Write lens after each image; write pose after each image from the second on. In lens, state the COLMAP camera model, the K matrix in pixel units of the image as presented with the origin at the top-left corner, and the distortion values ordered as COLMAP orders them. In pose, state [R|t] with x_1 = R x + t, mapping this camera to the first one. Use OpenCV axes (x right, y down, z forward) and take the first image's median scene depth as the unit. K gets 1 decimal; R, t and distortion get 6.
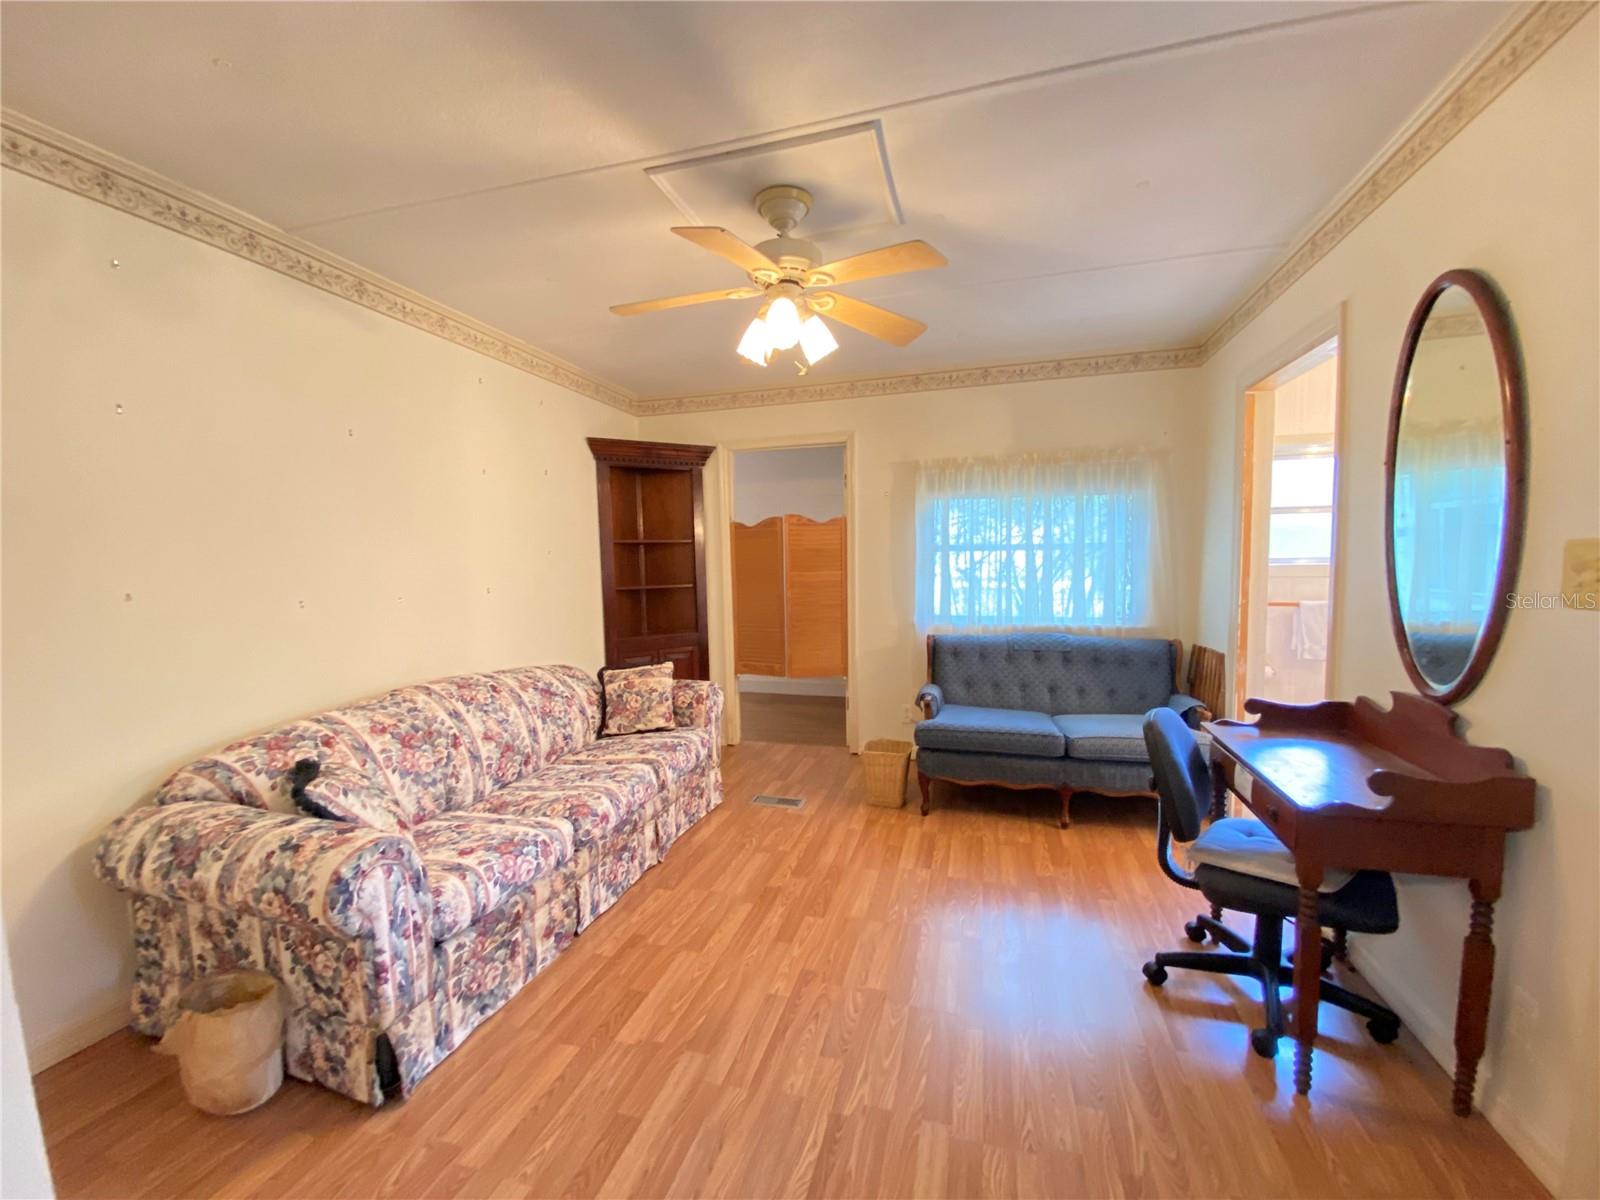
lens RADIAL K [[647.7, 0, 787.8], [0, 647.7, 601.8], [0, 0, 1]] dist [-0.021553, -0.000123]
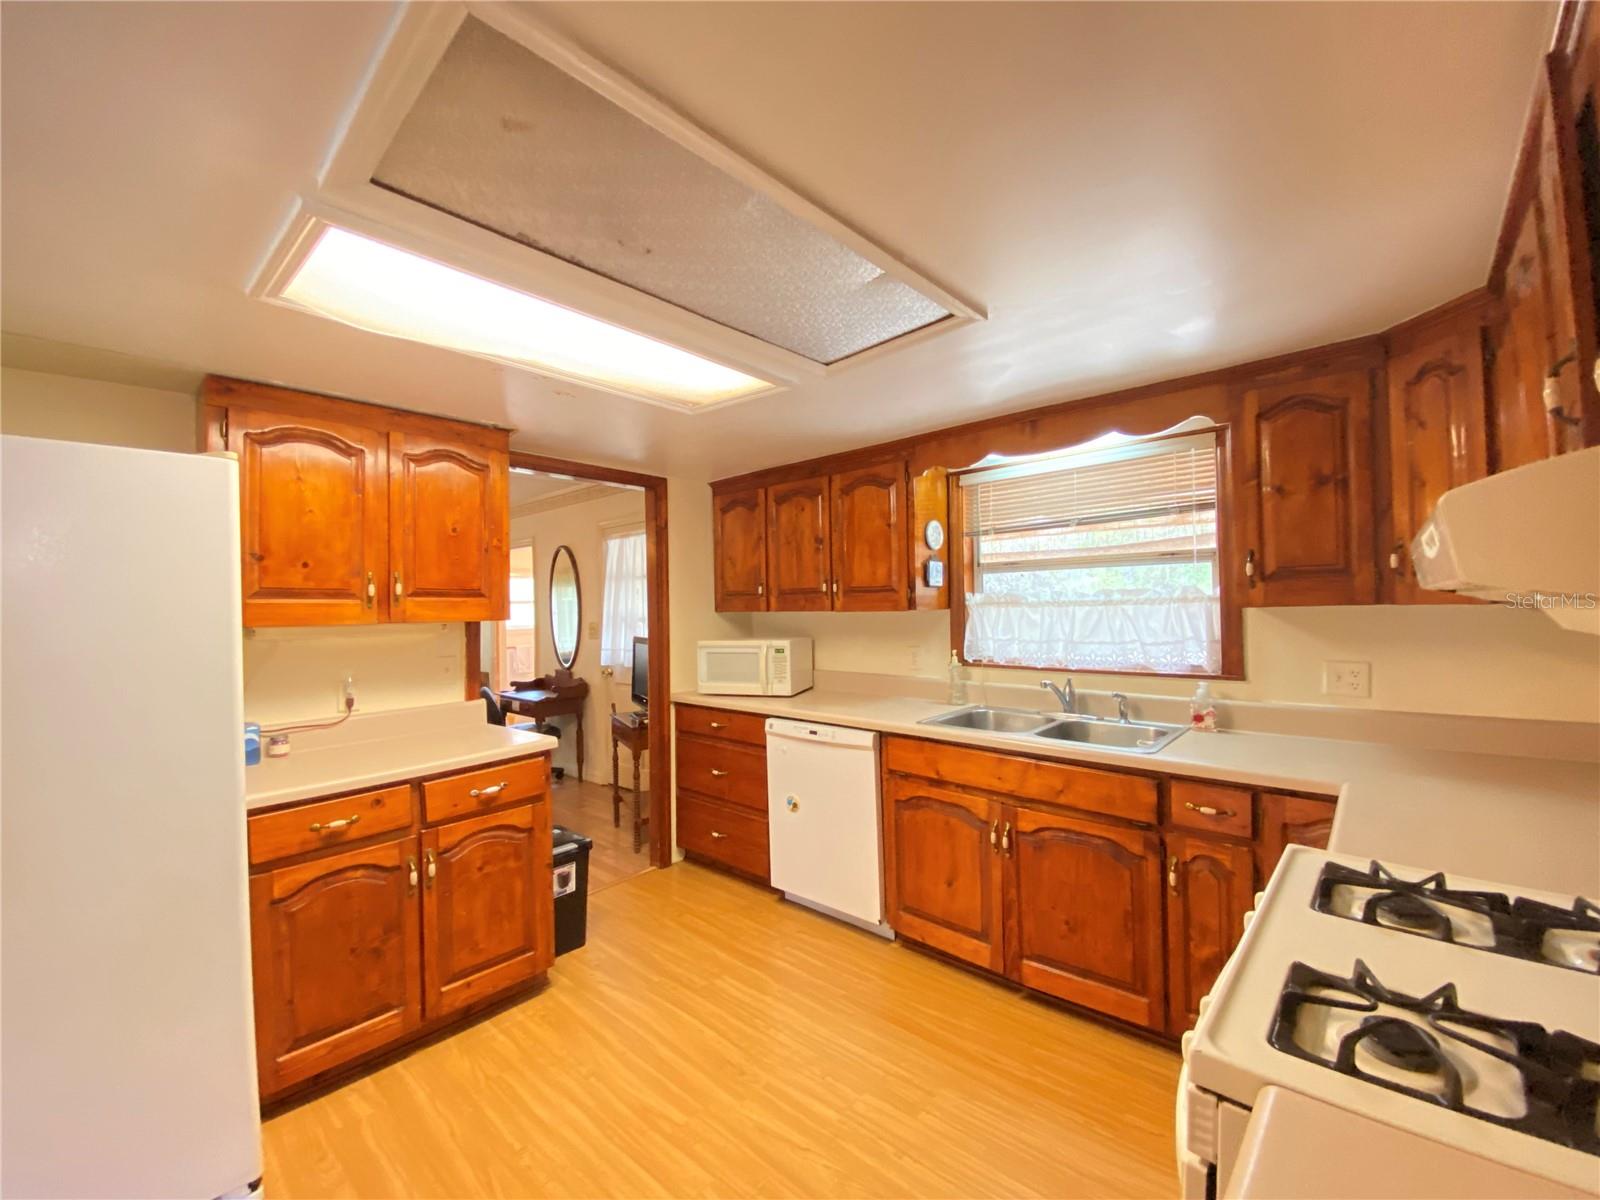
lens RADIAL K [[647.7, 0, 787.8], [0, 647.7, 601.8], [0, 0, 1]] dist [-0.021553, -0.000123]
pose [[0.434018, 0.025594, 0.900540, -1.545632], [0.086661, 0.993775, -0.070011, 0.148919], [-0.896726, 0.108428, 0.429098, -1.551687]]
